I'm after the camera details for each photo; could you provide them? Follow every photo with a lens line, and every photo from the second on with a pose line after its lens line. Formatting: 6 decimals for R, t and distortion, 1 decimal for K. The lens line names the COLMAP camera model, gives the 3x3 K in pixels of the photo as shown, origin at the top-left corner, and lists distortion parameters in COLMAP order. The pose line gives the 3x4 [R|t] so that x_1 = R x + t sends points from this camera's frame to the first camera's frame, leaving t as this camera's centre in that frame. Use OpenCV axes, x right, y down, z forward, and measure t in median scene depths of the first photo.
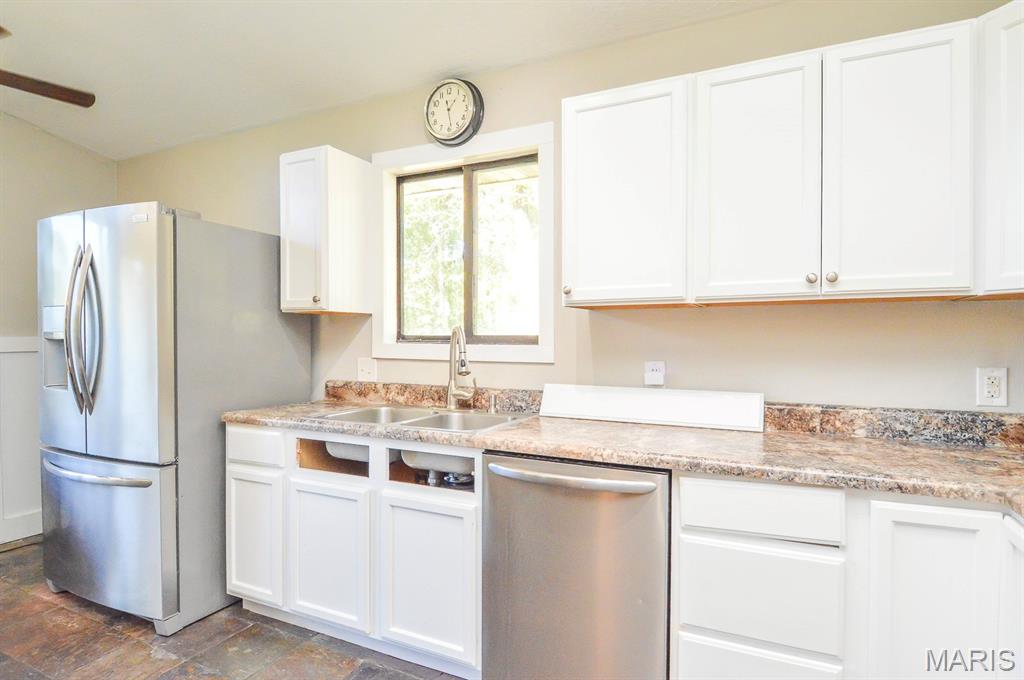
lens RADIAL K [[550.0, 0, 507.9], [0, 550.0, 346.8], [0, 0, 1]] dist [-0.005720, -0.002283]
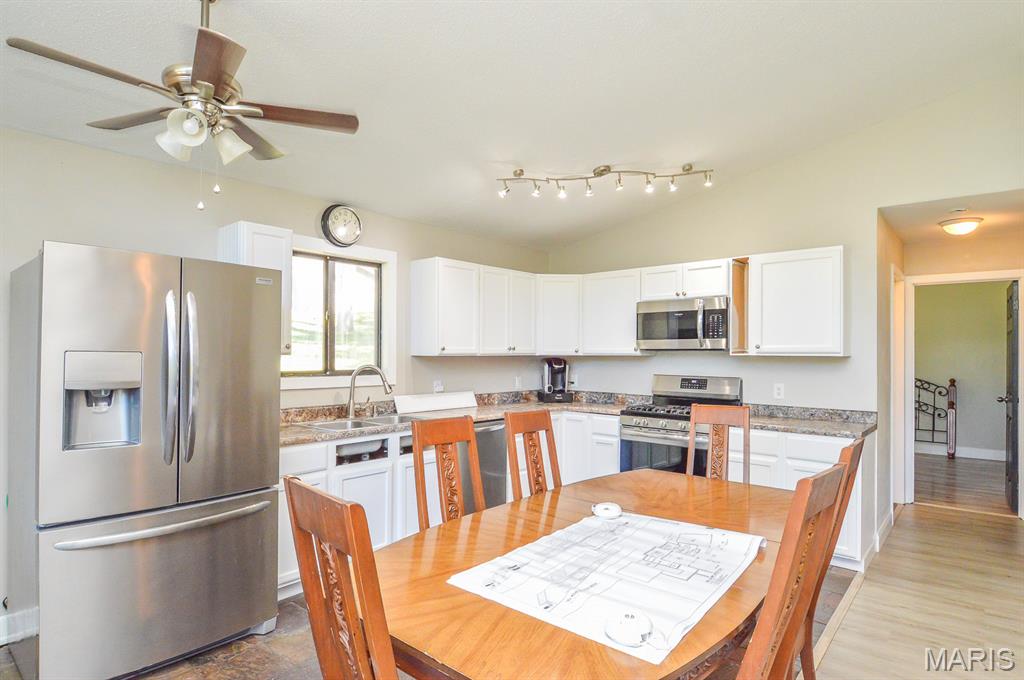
lens RADIAL K [[550.0, 0, 509.9], [0, 550.0, 343.0], [0, 0, 1]] dist [-0.005720, -0.002283]
pose [[0.257923, 0.019640, 0.965966, -1.959161], [0.017199, 0.999542, -0.024915, -0.069538], [-0.966012, 0.023040, 0.257467, 0.211193]]
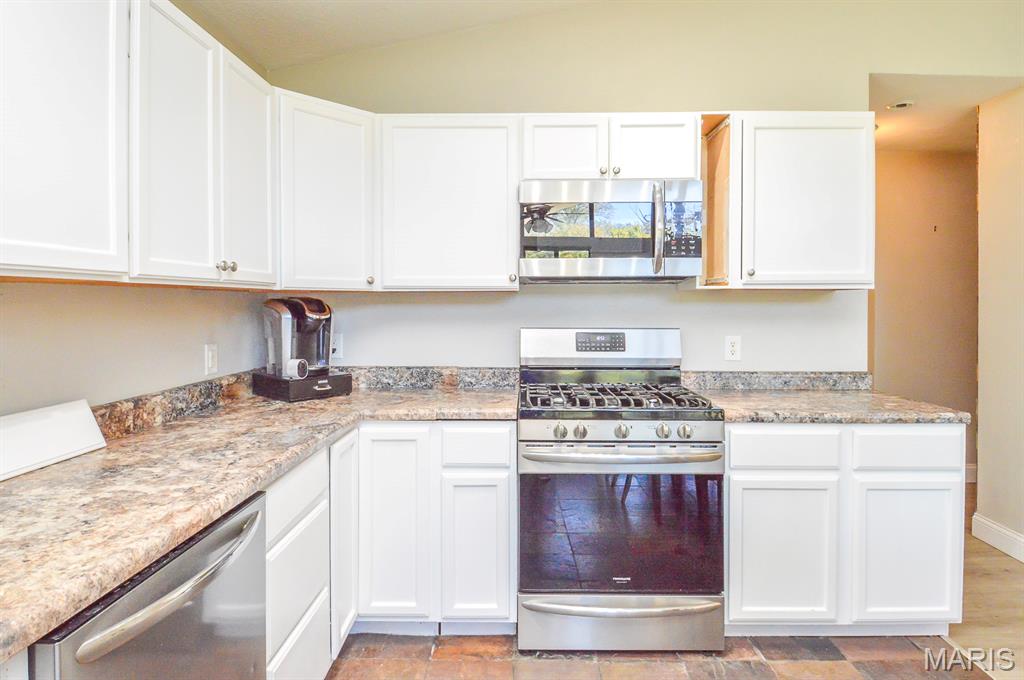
lens RADIAL K [[550.0, 0, 525.1], [0, 550.0, 310.1], [0, 0, 1]] dist [-0.005720, -0.002283]
pose [[-0.439619, -0.006449, 0.898161, -0.517039], [0.021746, 0.999605, 0.017821, -0.042346], [-0.897921, 0.027366, -0.439305, 0.815201]]
